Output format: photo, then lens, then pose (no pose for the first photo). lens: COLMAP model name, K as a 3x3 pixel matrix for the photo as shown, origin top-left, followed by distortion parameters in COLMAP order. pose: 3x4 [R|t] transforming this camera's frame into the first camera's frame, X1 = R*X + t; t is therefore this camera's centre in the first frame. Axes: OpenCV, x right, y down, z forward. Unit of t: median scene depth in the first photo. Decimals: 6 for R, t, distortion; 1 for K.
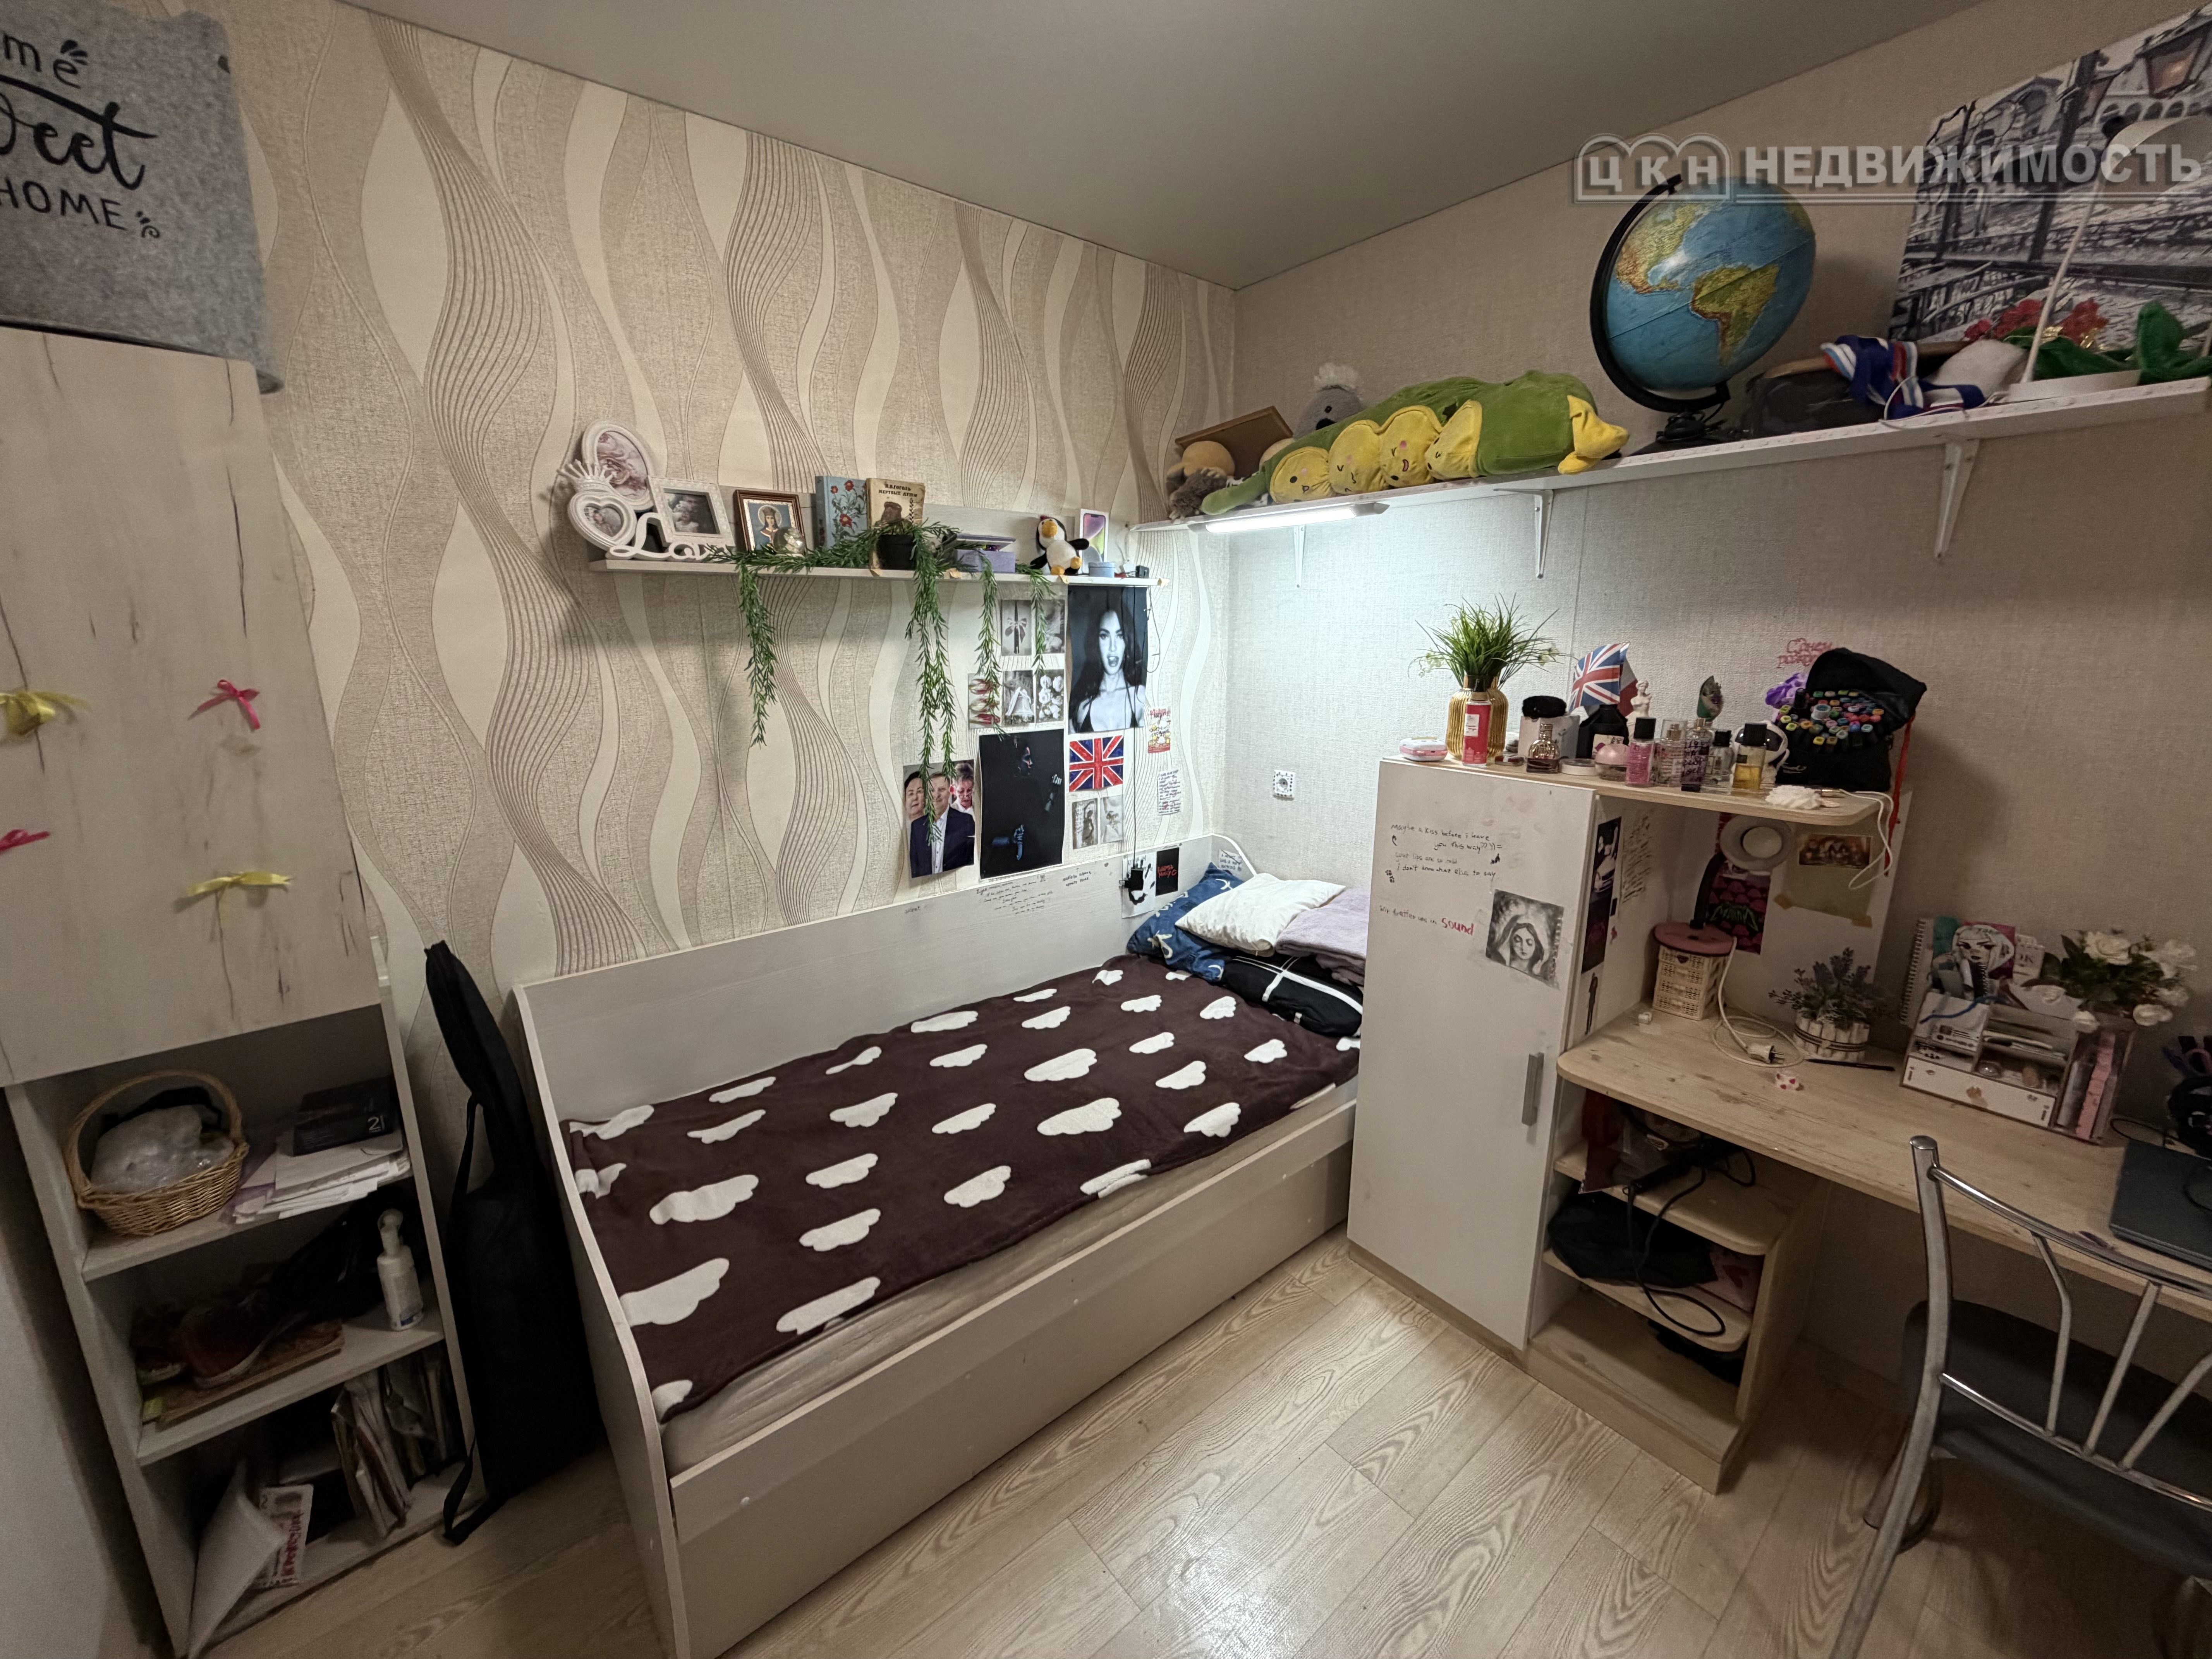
lens RADIAL K [[880.2, 0, 1091.8], [0, 880.2, 829.8], [0, 0, 1]] dist [-0.000830, 0.000361]
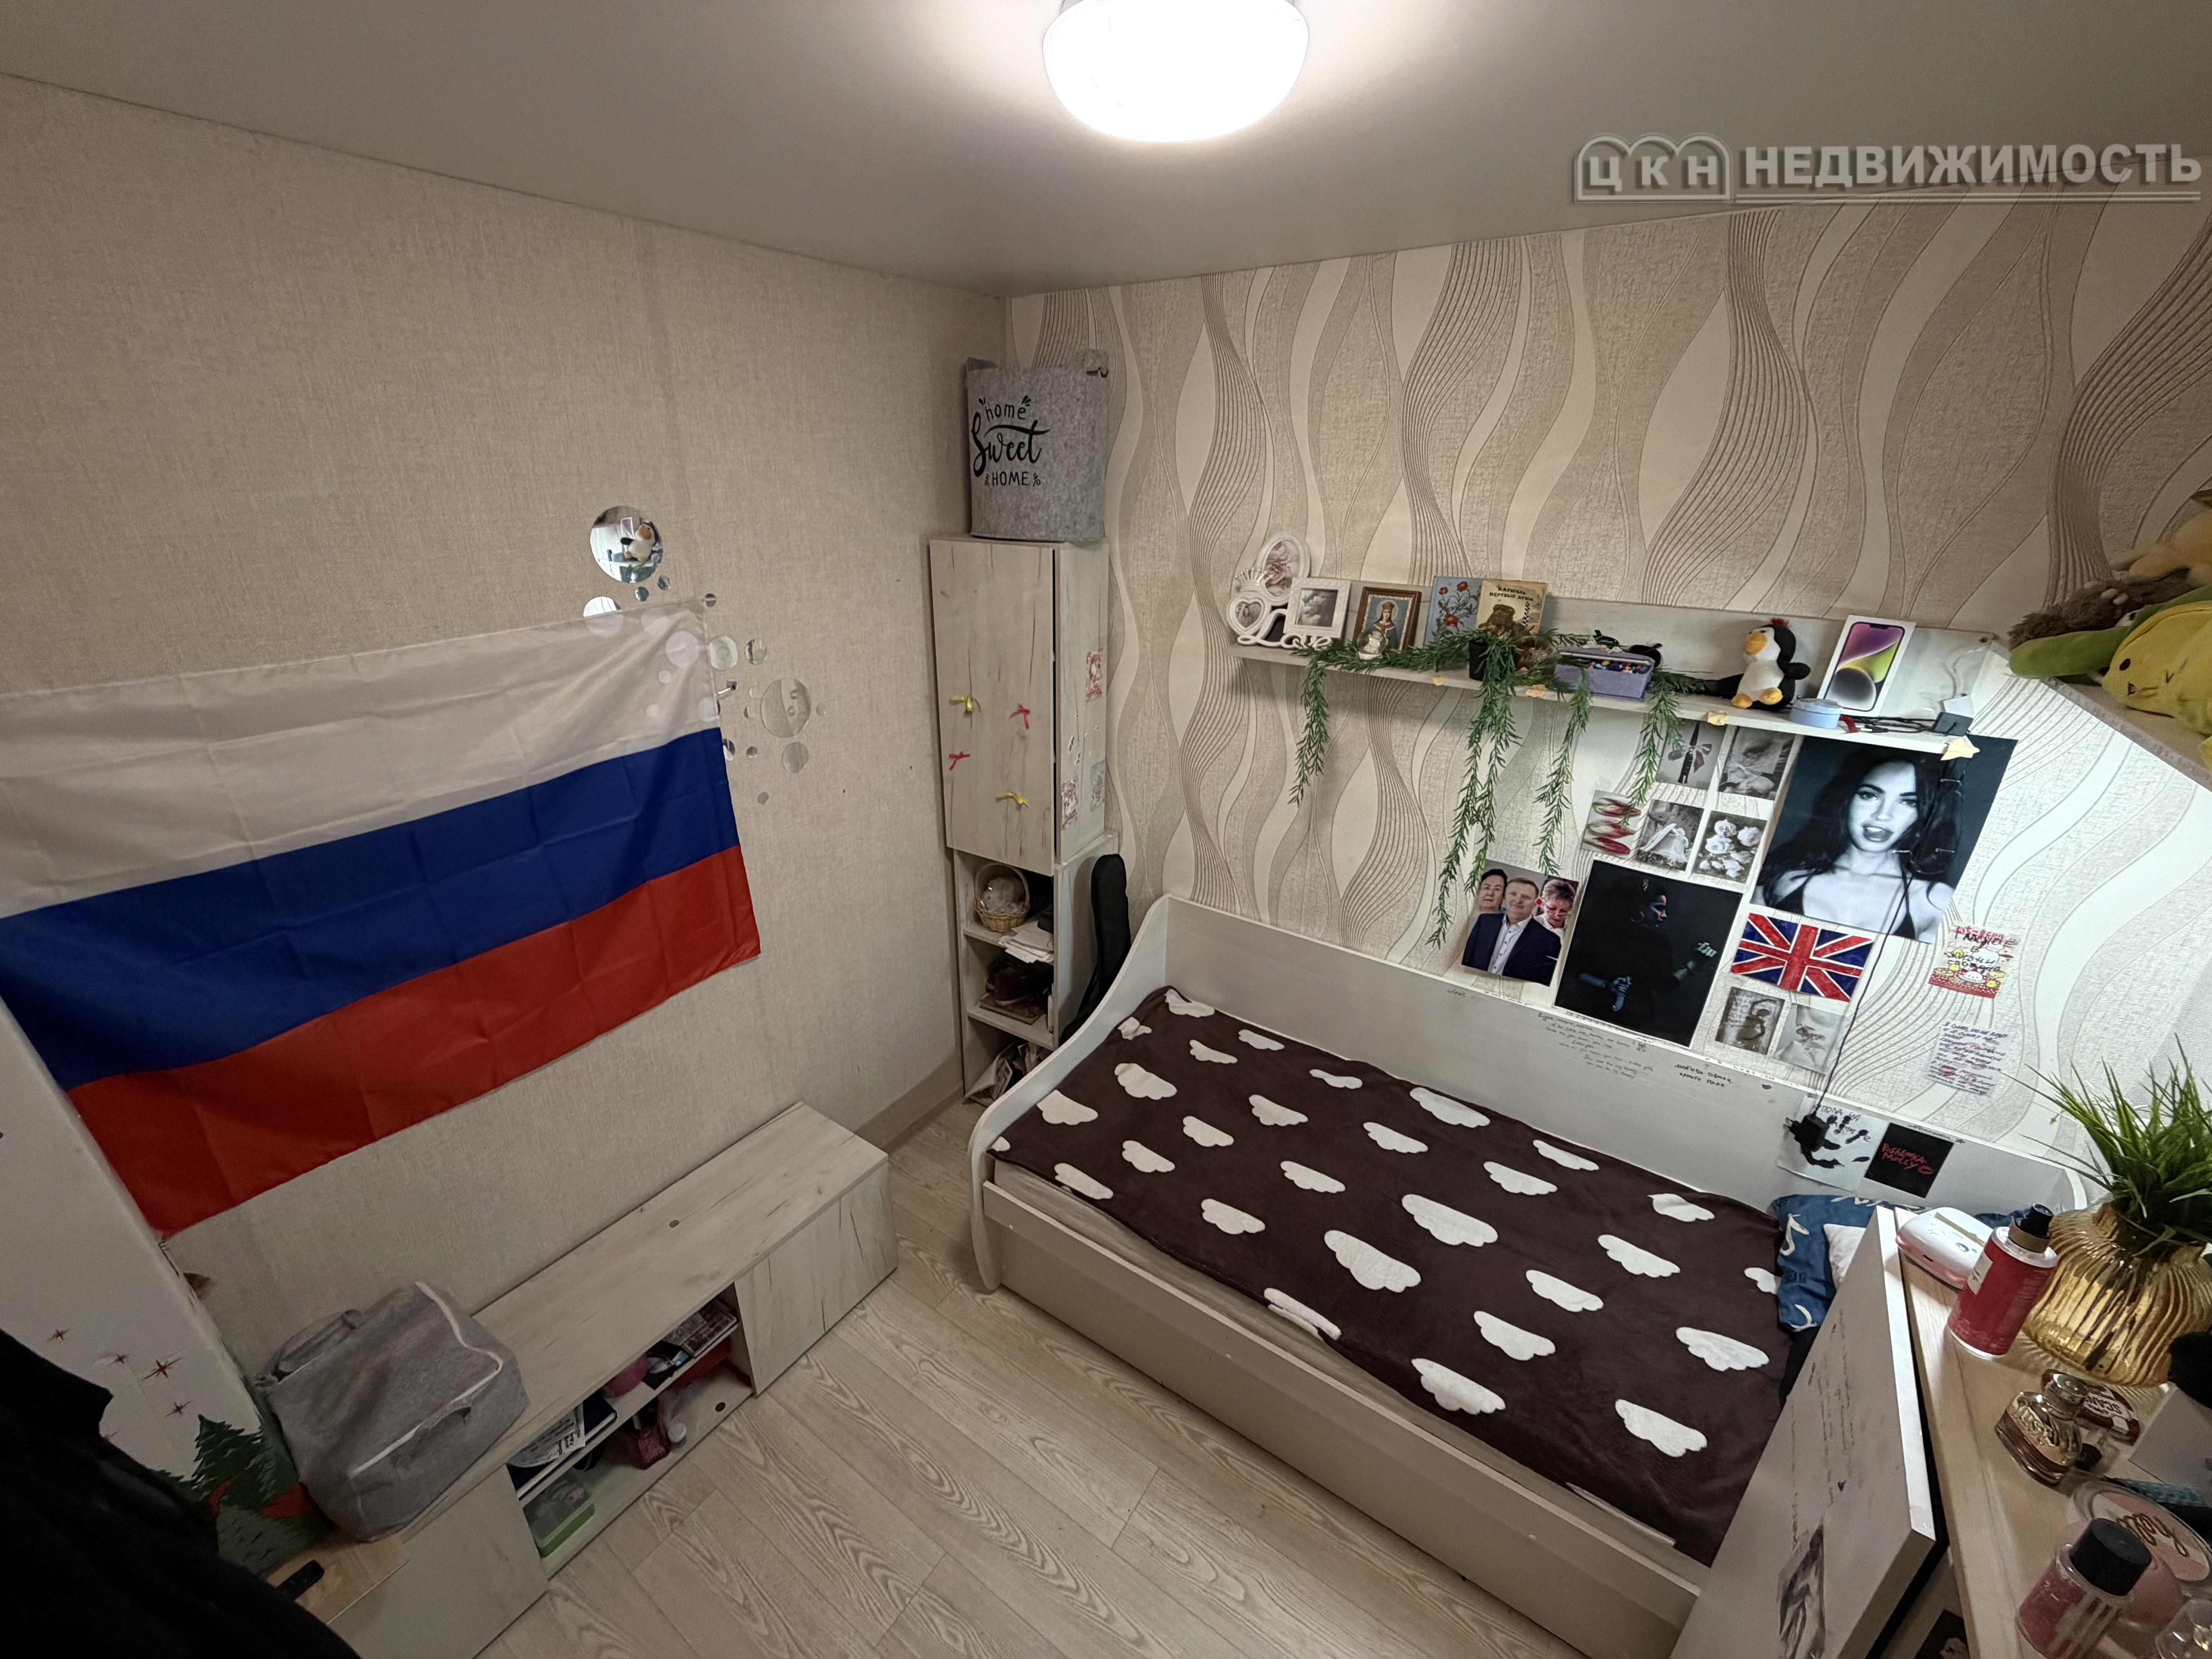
lens RADIAL K [[880.2, 0, 1101.1], [0, 880.2, 828.7], [0, 0, 1]] dist [-0.000830, 0.000361]
pose [[0.286976, 0.374754, -0.881592, 0.560643], [-0.231399, 0.920167, 0.315827, -0.344922], [0.929569, 0.113365, 0.350784, 0.292935]]
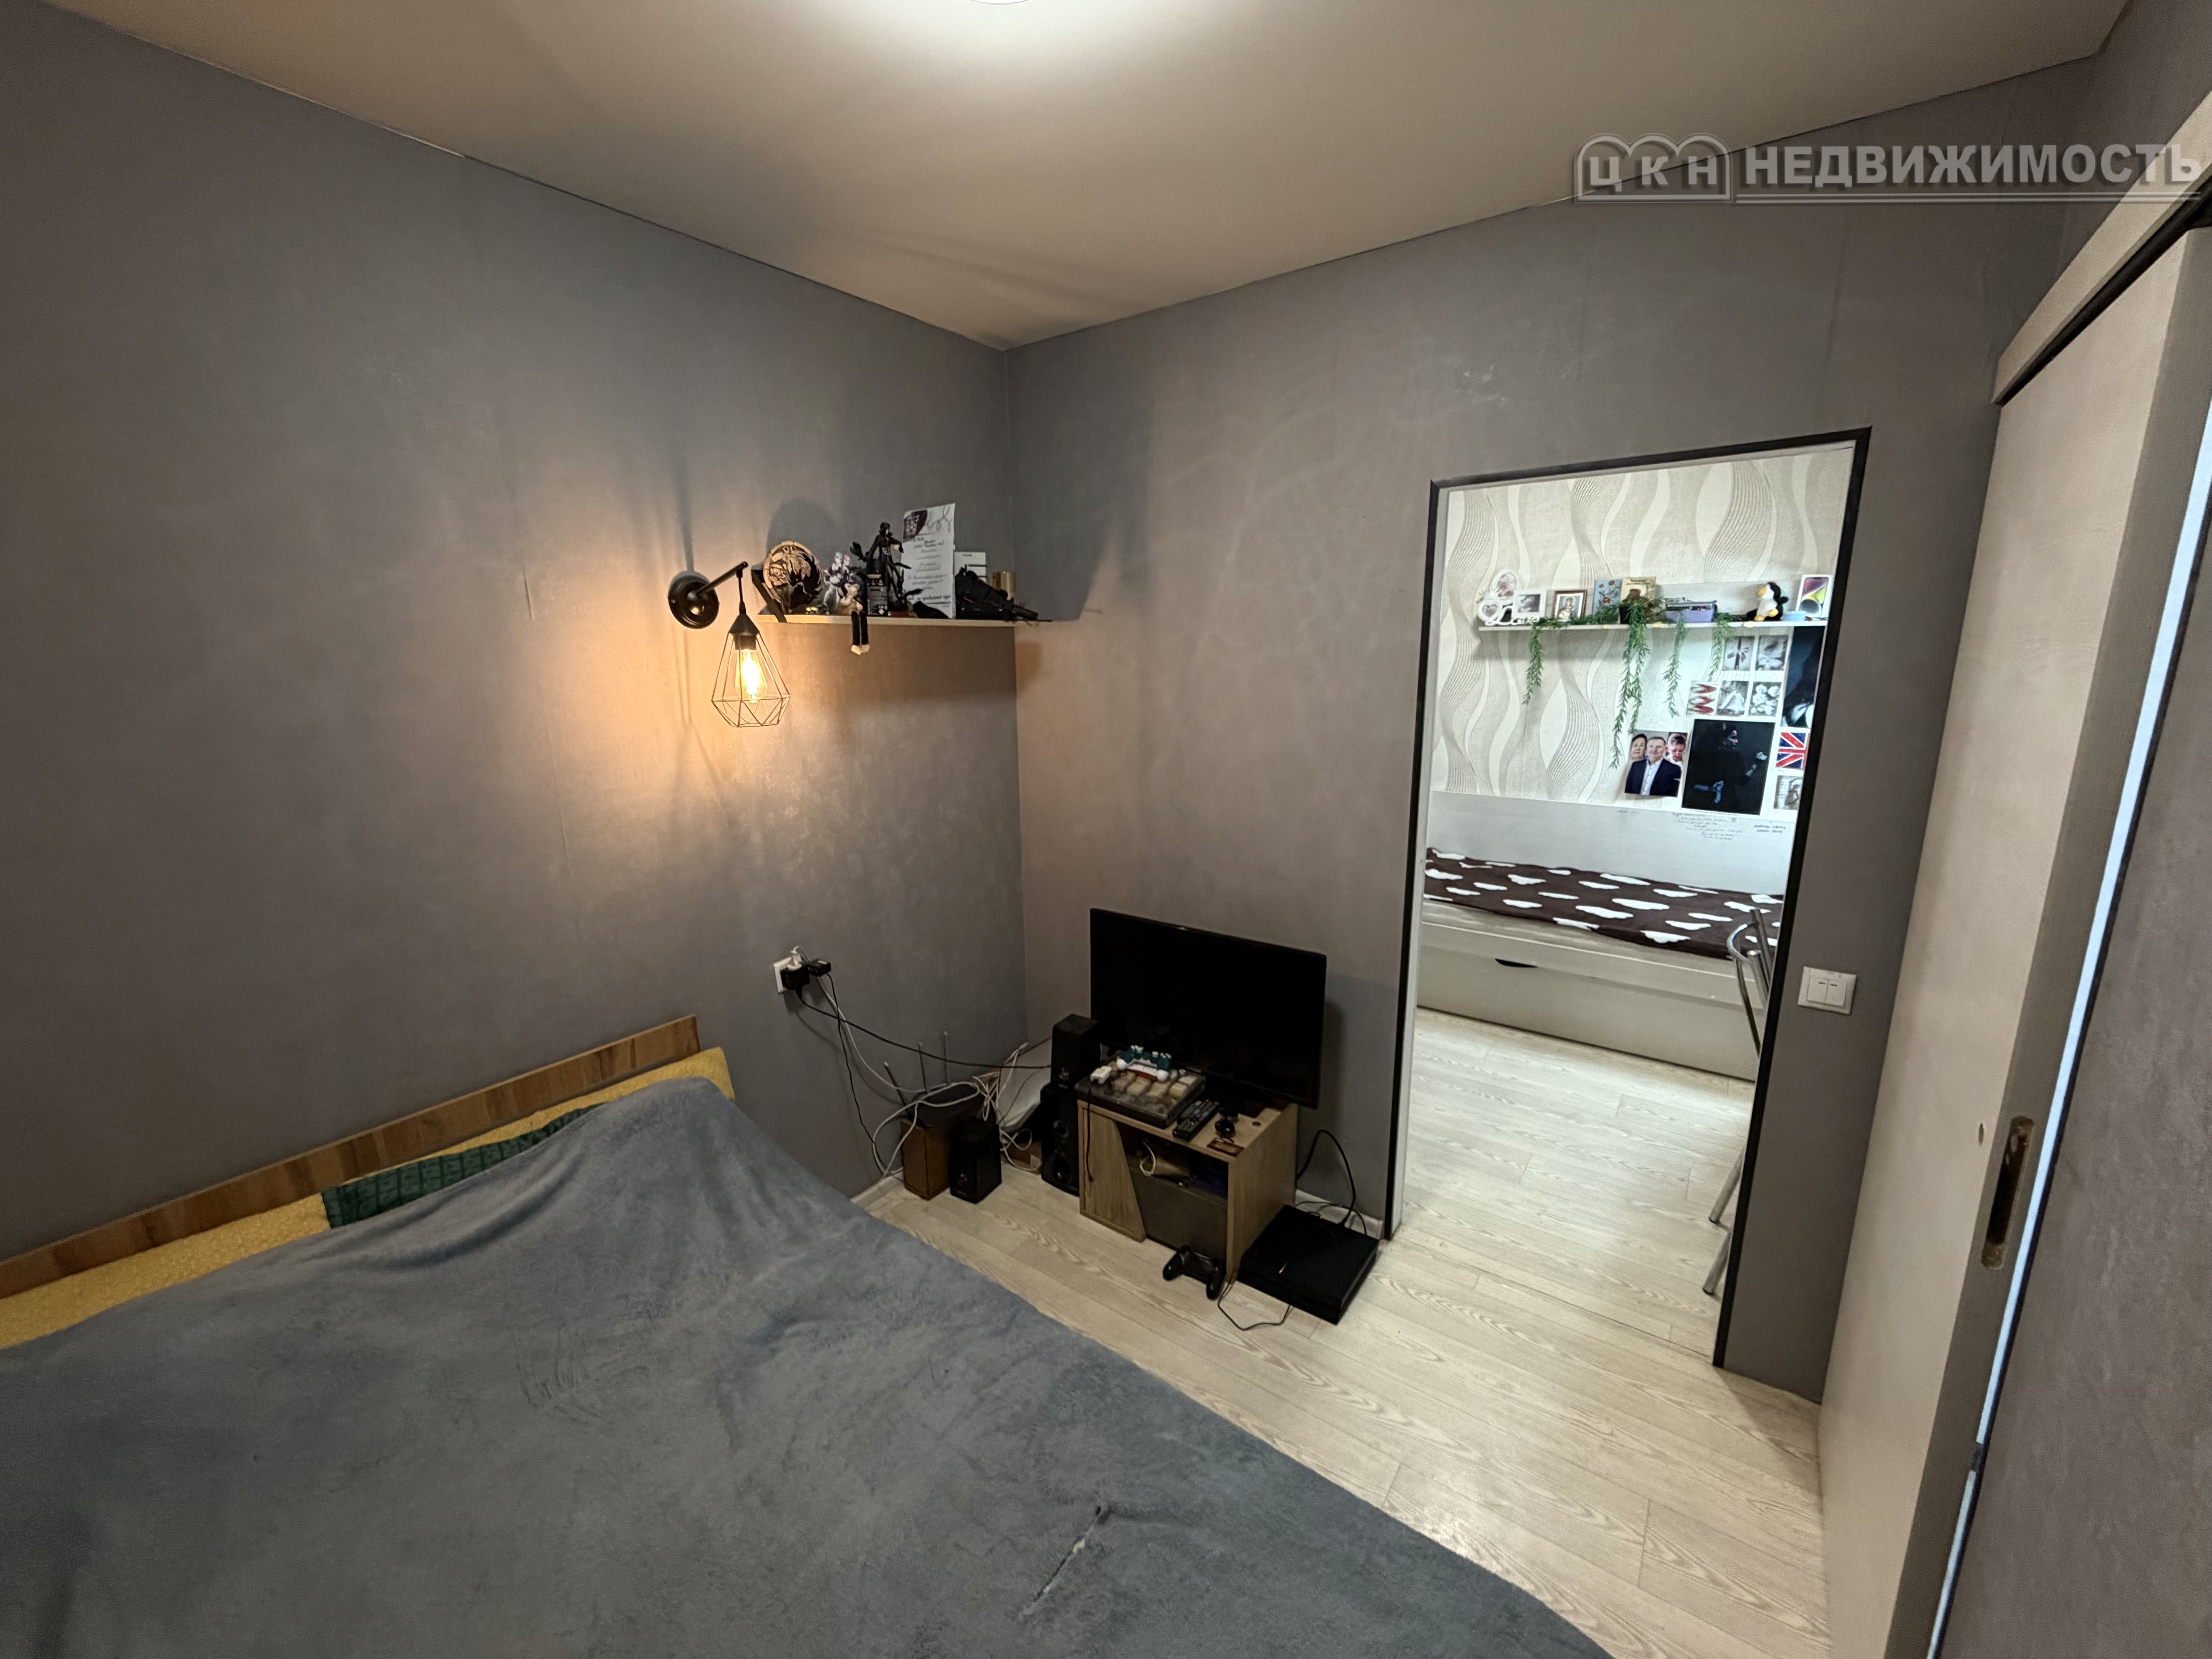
lens RADIAL K [[880.2, 0, 1101.6], [0, 880.2, 827.1], [0, 0, 1]] dist [-0.000830, 0.000361]
pose [[0.254324, 0.205057, -0.945130, 1.385369], [-0.209383, 0.965759, 0.153190, 0.080267], [0.944181, 0.158935, 0.288551, -0.567545]]
